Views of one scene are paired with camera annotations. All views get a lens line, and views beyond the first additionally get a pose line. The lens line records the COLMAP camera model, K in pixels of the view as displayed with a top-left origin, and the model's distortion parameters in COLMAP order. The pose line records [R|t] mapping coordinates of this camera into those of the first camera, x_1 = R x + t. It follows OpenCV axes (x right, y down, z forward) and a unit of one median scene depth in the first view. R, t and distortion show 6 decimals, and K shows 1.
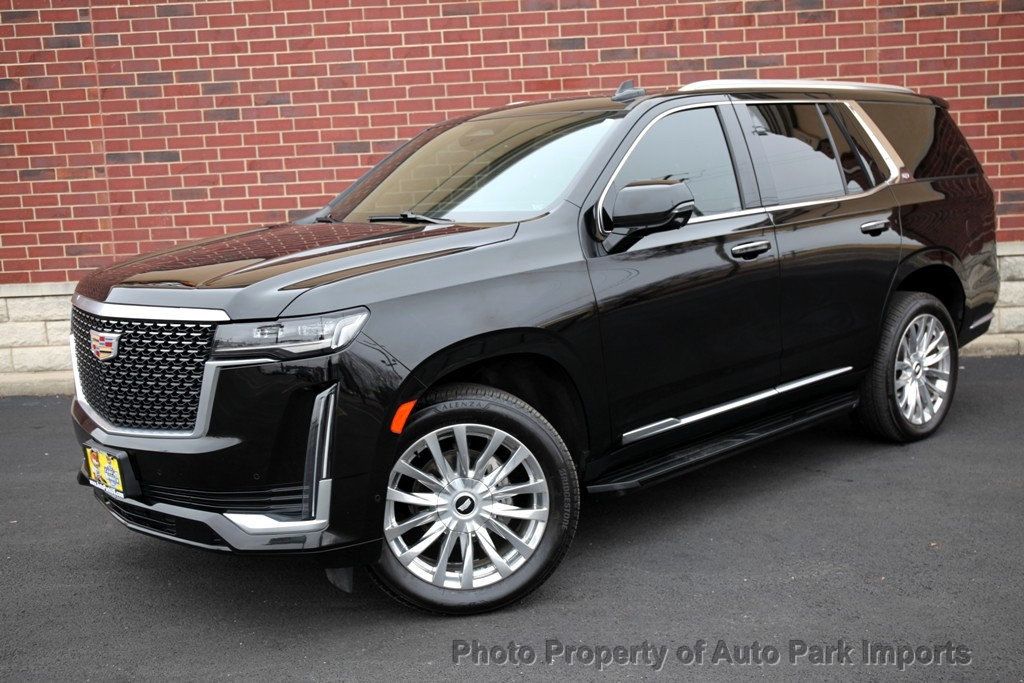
lens RADIAL K [[1120.2, 0, 520.0], [0, 1120.2, 337.5], [0, 0, 1]] dist [0.020734, 0.000000]
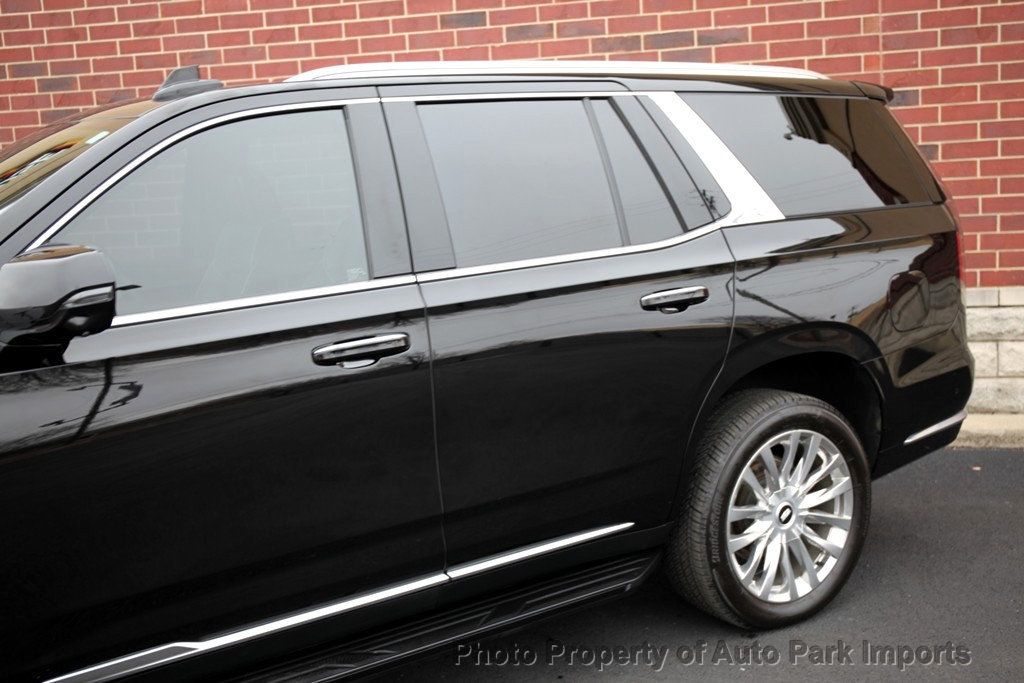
lens RADIAL K [[1120.2, 0, 505.0], [0, 1120.2, 343.7], [0, 0, 1]] dist [0.020734, 0.000000]
pose [[0.982619, 0.026857, -0.183682, 0.219719], [-0.024184, 0.999567, 0.016780, -0.053002], [0.184053, -0.012046, 0.982843, 0.245202]]
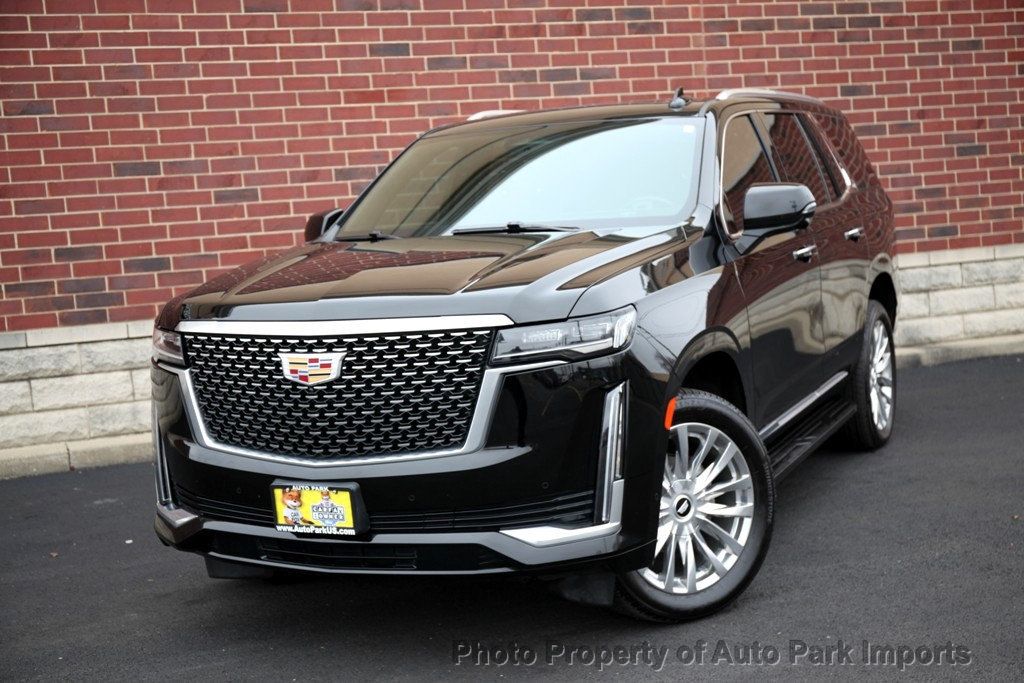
lens RADIAL K [[1438.2, 0, 532.4], [0, 1438.2, 334.8], [0, 0, 1]] dist [0.086526, 0.000000]
pose [[0.922852, -0.051403, 0.381709, -0.297913], [0.076189, 0.995834, -0.050097, 0.023643], [-0.377544, 0.075314, 0.922924, -0.060728]]
